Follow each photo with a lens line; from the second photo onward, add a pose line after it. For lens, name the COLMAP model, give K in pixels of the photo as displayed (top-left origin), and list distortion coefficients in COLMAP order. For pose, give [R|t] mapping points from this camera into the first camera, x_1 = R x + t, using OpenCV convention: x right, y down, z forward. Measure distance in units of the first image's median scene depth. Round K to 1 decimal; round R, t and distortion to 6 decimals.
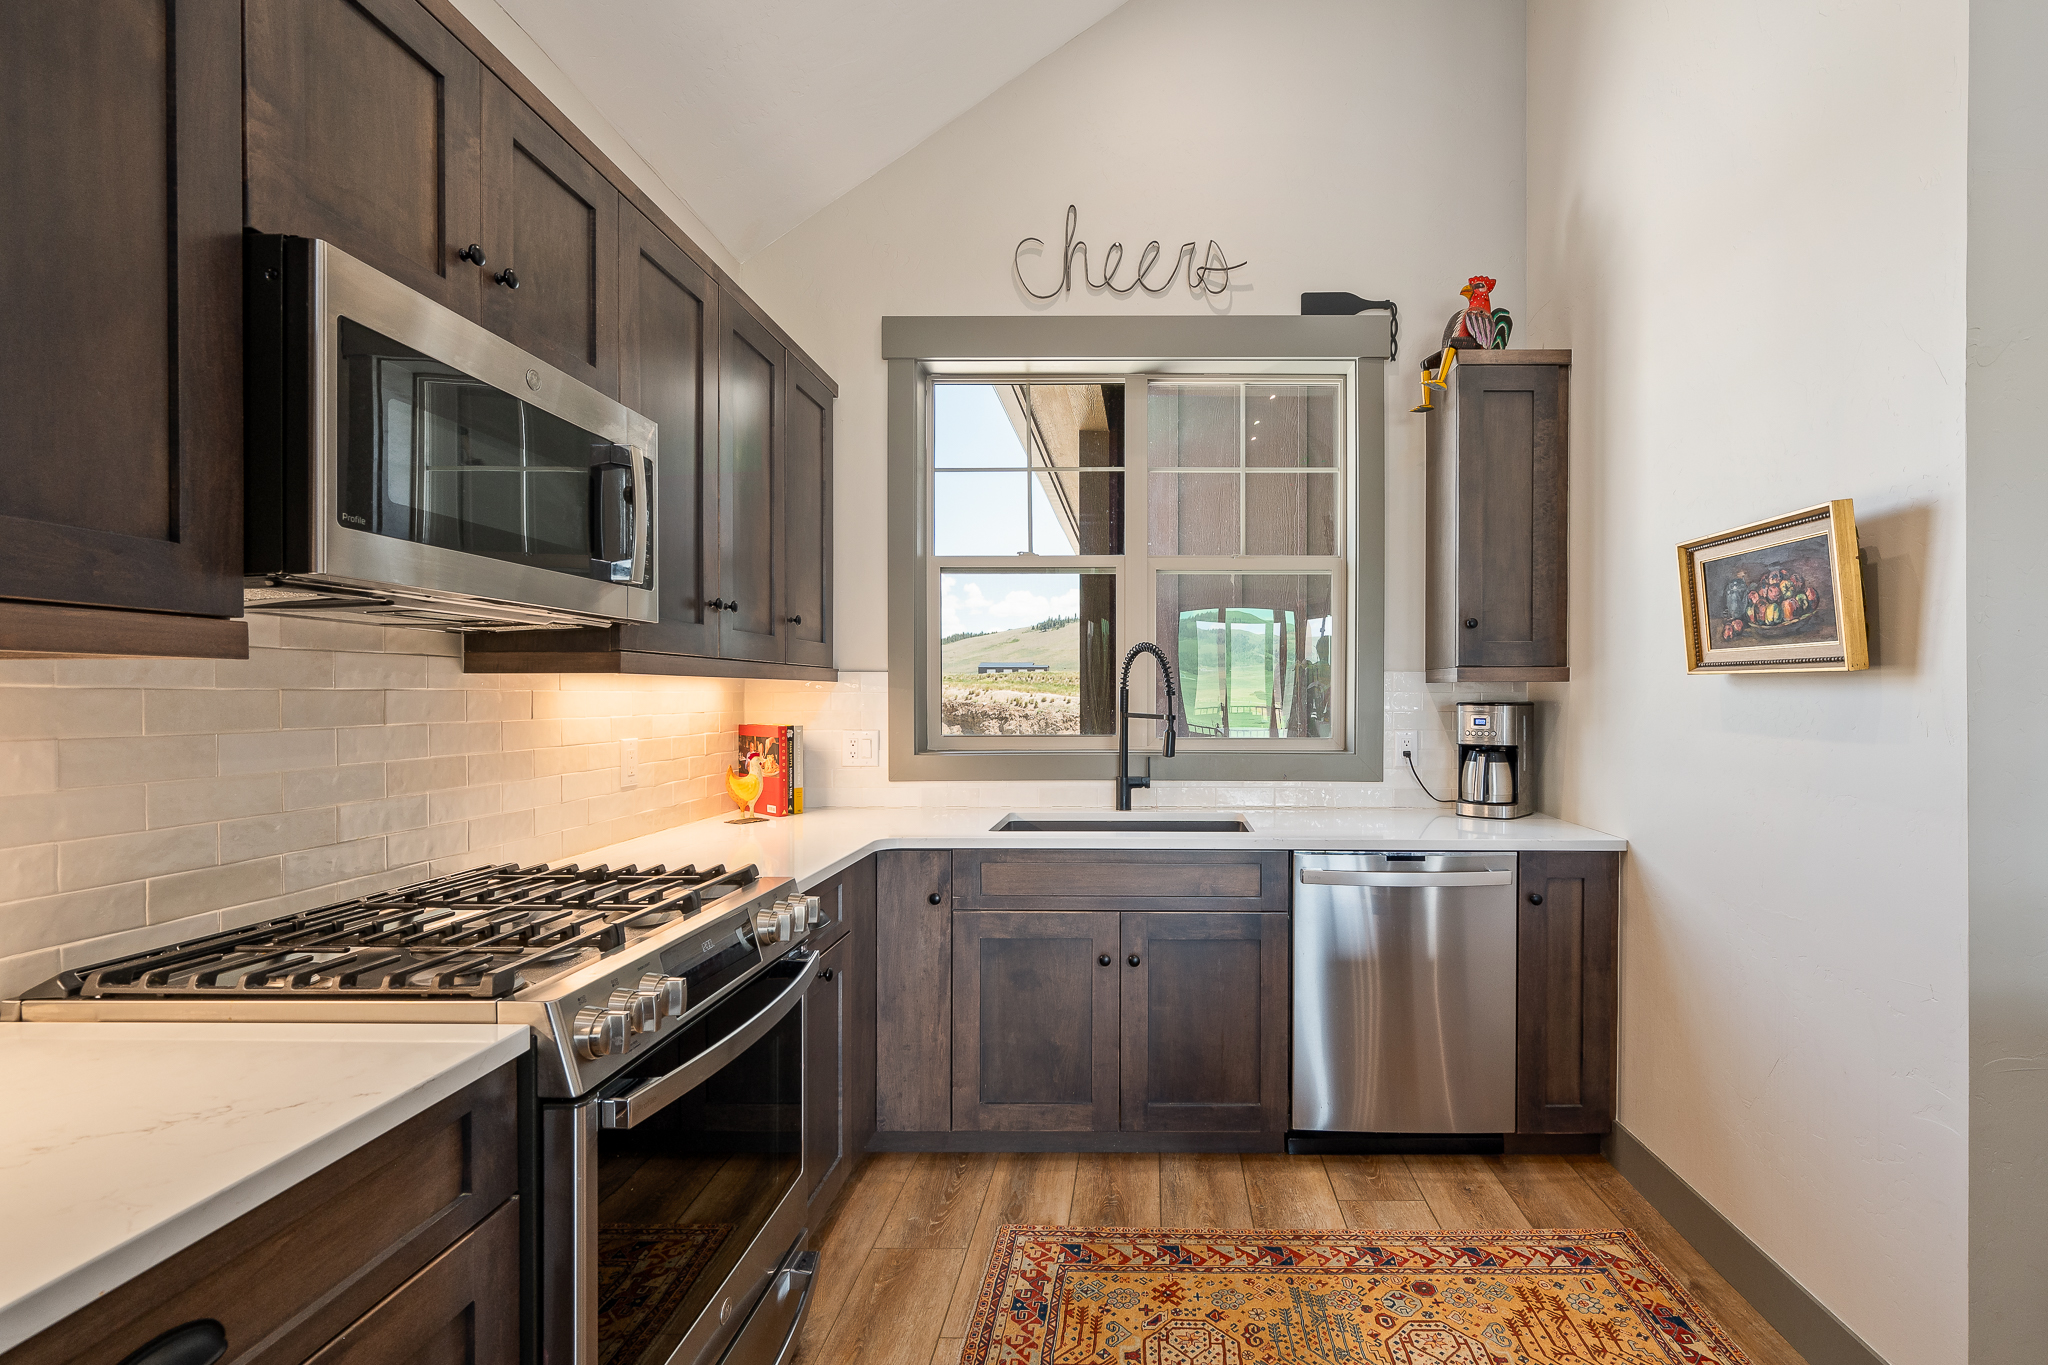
lens RADIAL K [[926.1, 0, 1170.2], [0, 926.1, 700.0], [0, 0, 1]] dist [-0.001338, -0.000956]
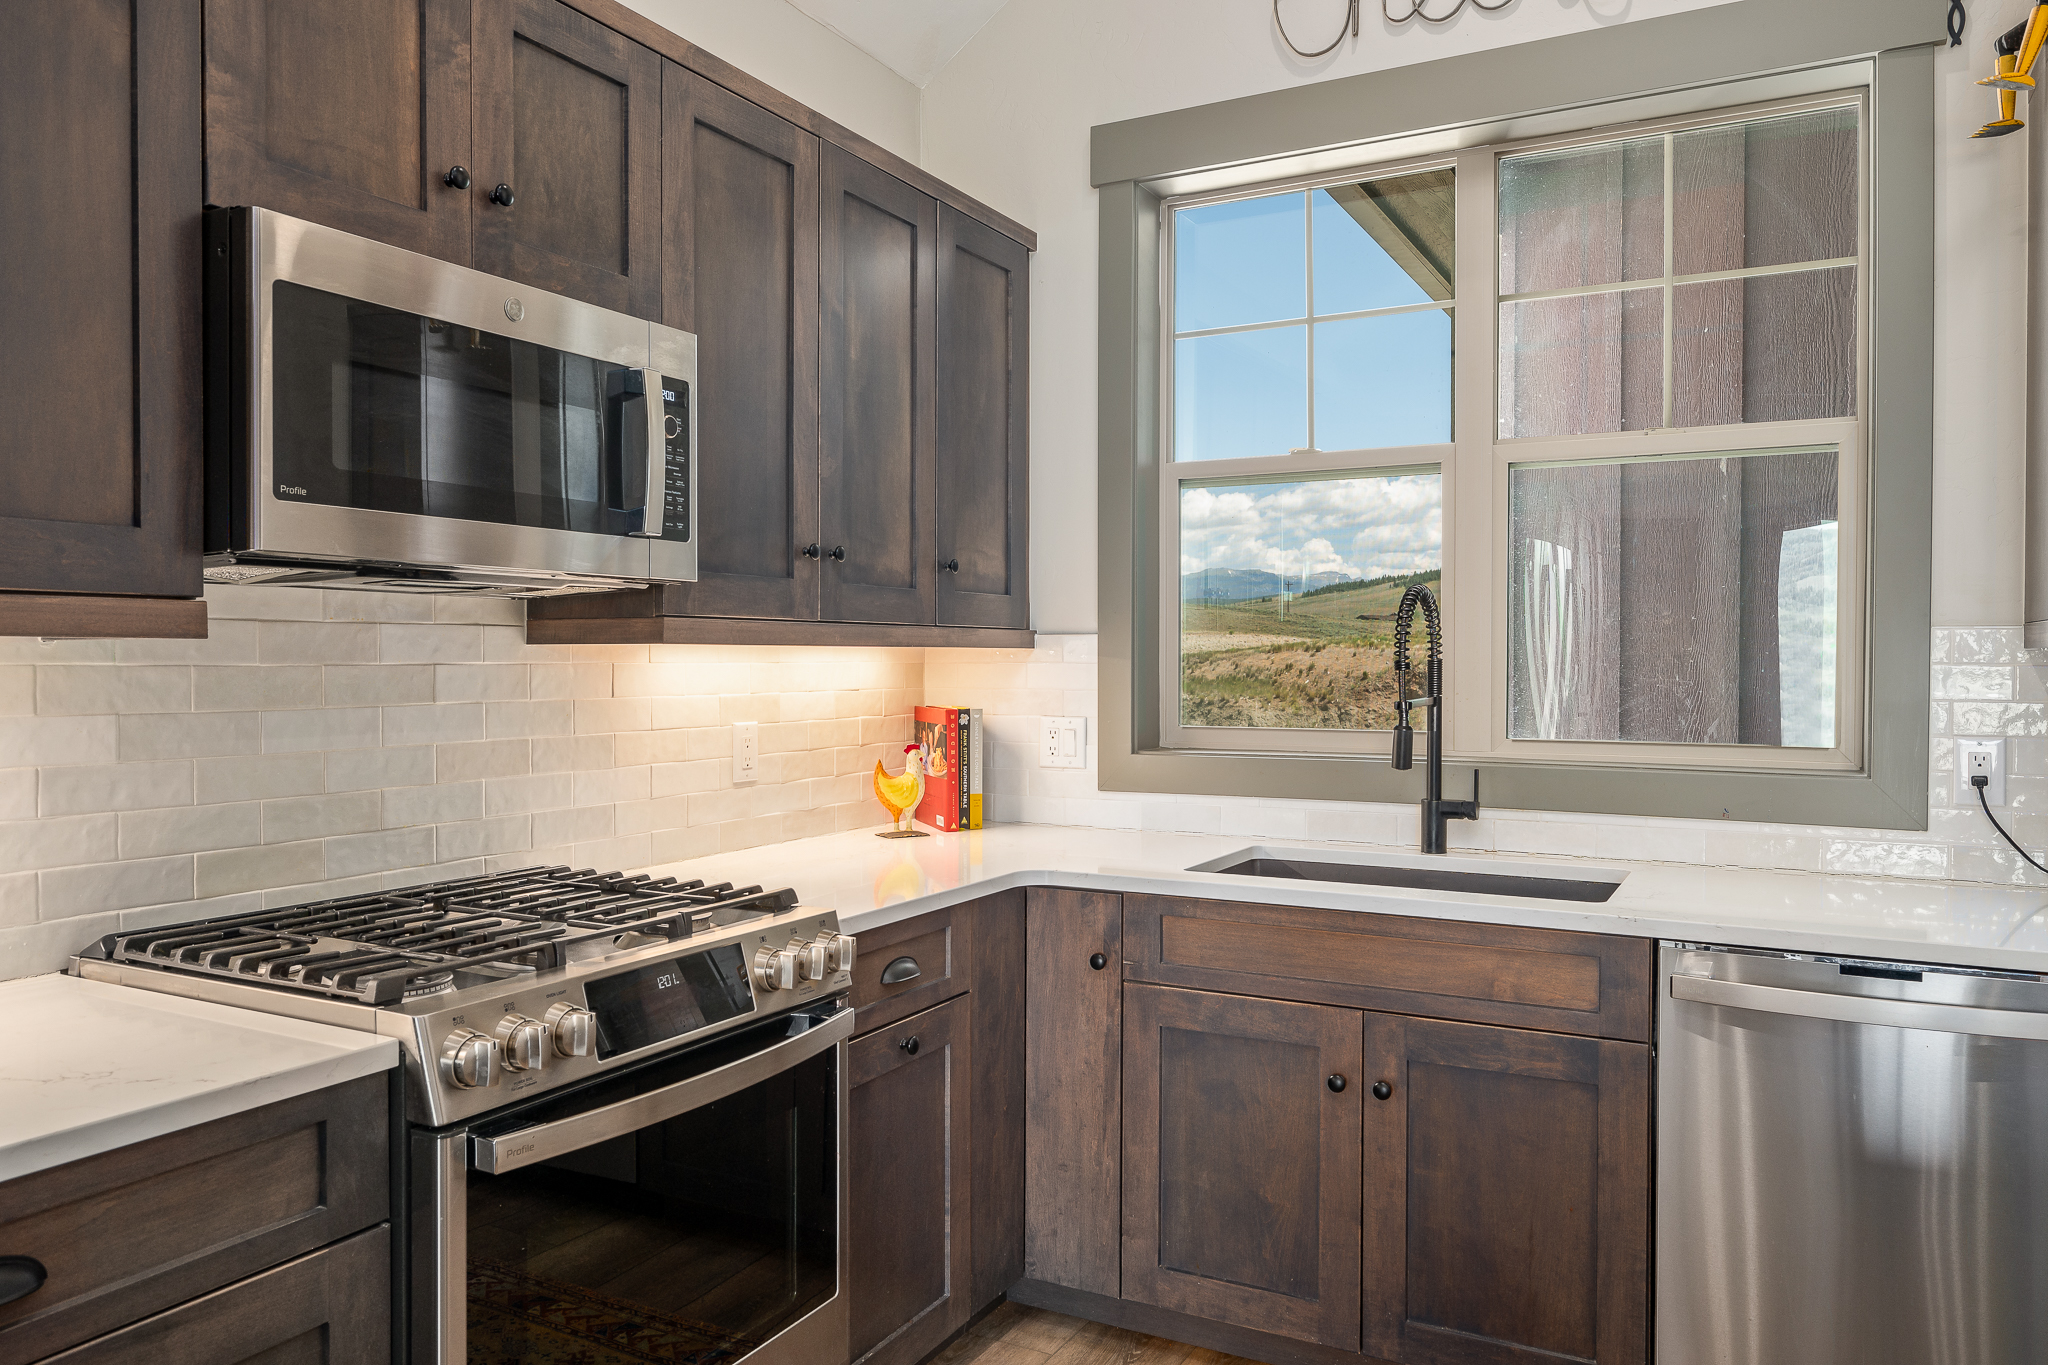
lens RADIAL K [[1455.3, 0, 1063.3], [0, 1455.3, 677.4], [0, 0, 1]] dist [-0.004905, 0.000254]
pose [[0.881410, 0.007309, -0.472295, 0.274954], [-0.004107, 0.999961, 0.007809, -0.008906], [0.472333, -0.004943, 0.881406, 0.025690]]
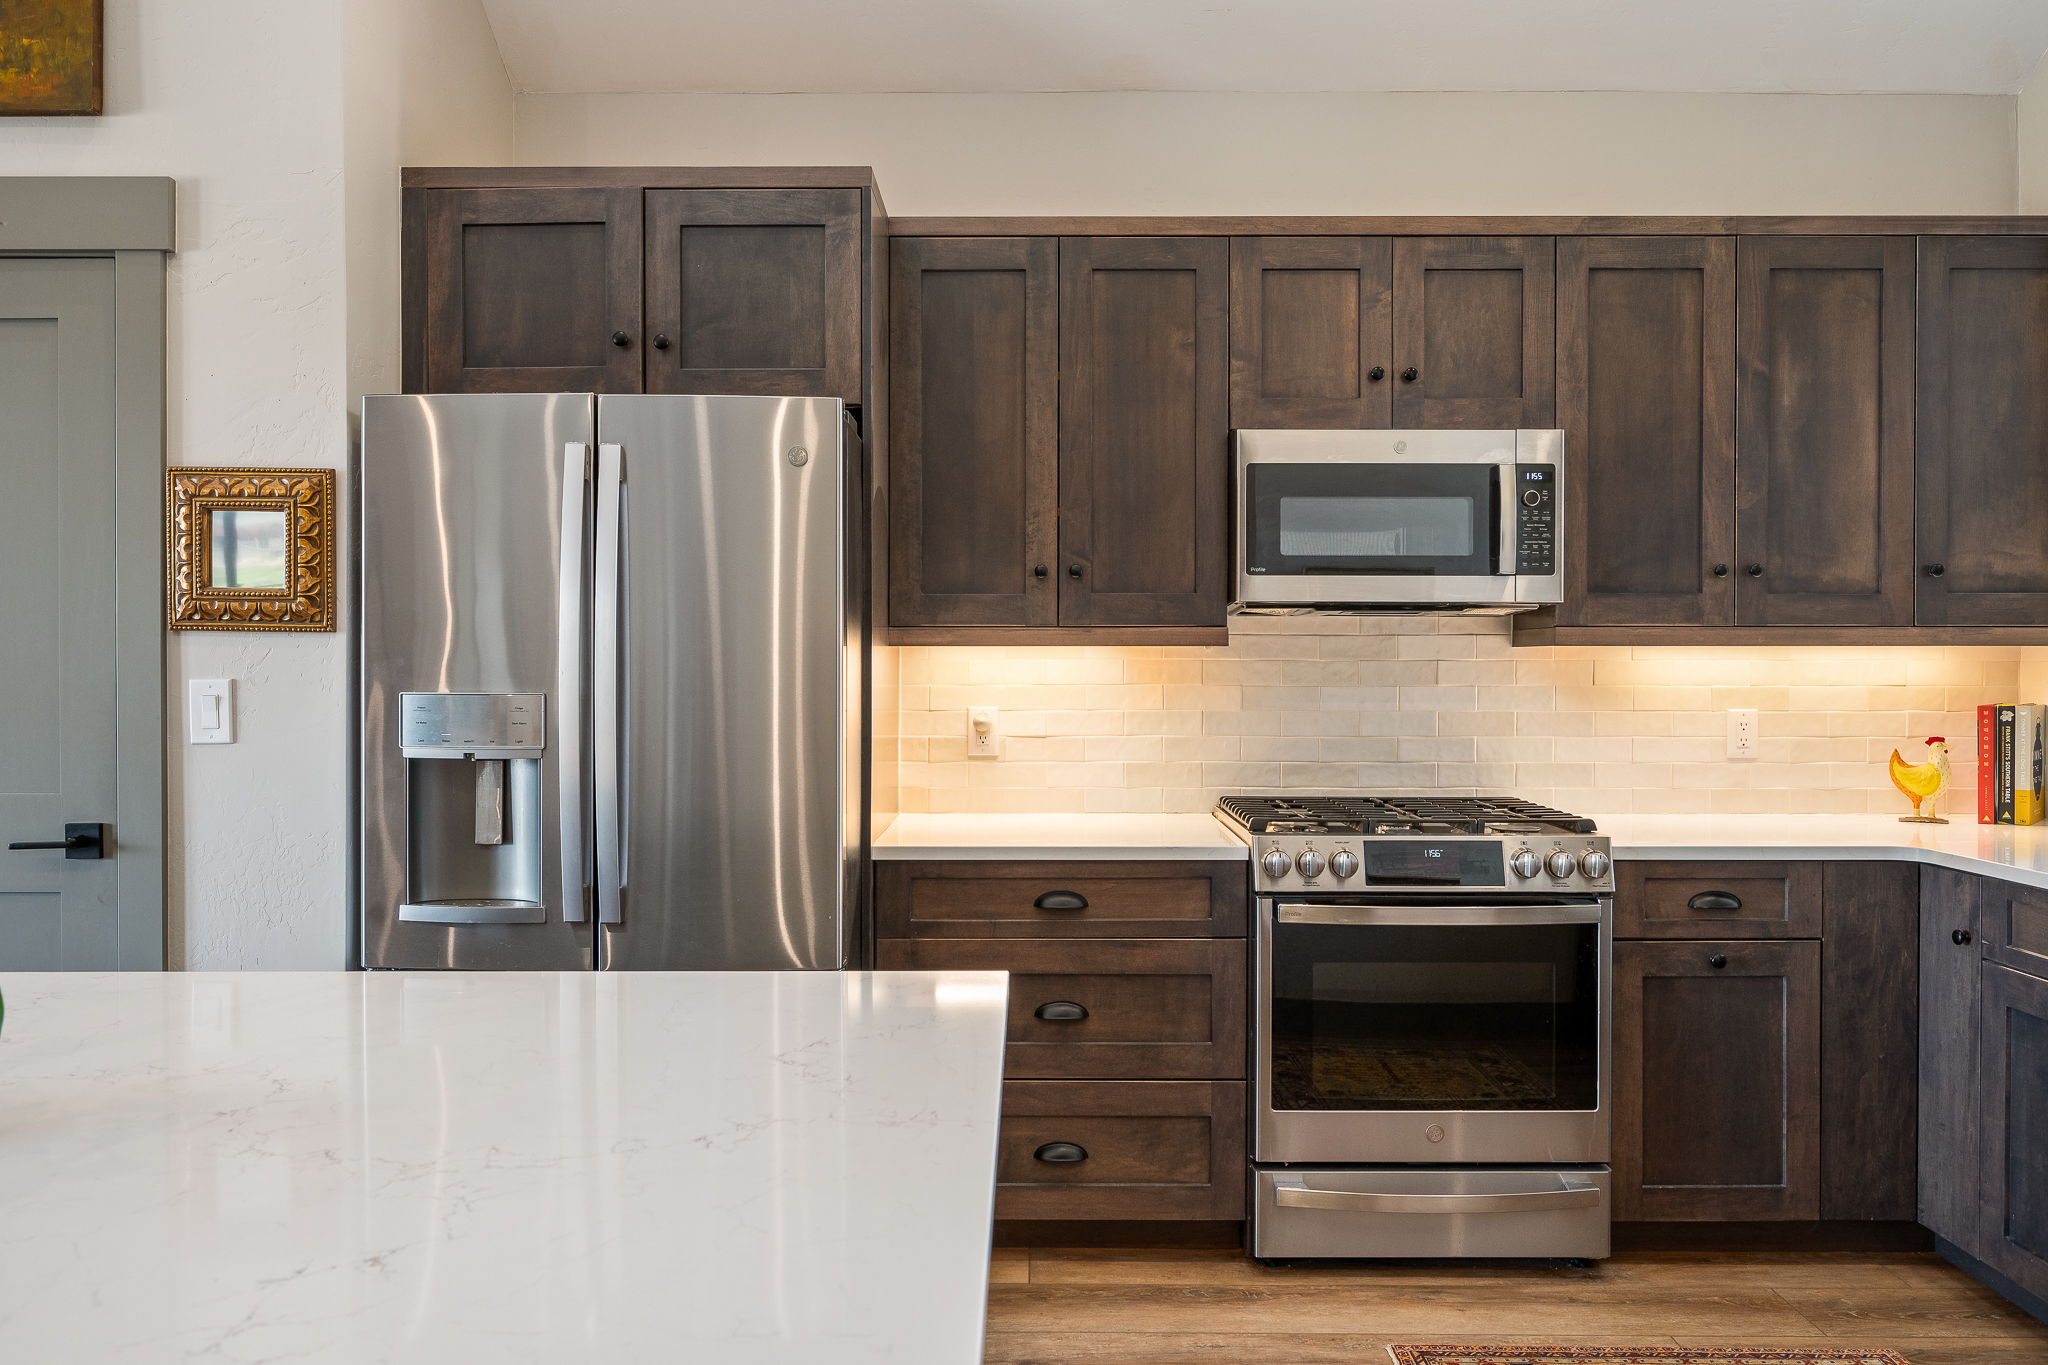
lens RADIAL K [[1580.4, 0, 1029.2], [0, 1580.4, 668.9], [0, 0, 1]] dist [0.008866, -0.004329]
pose [[-0.014550, 0.004230, -0.999885, 1.193942], [-0.006776, 0.999968, 0.004329, -0.003309], [0.999871, 0.006838, -0.014521, 0.303727]]
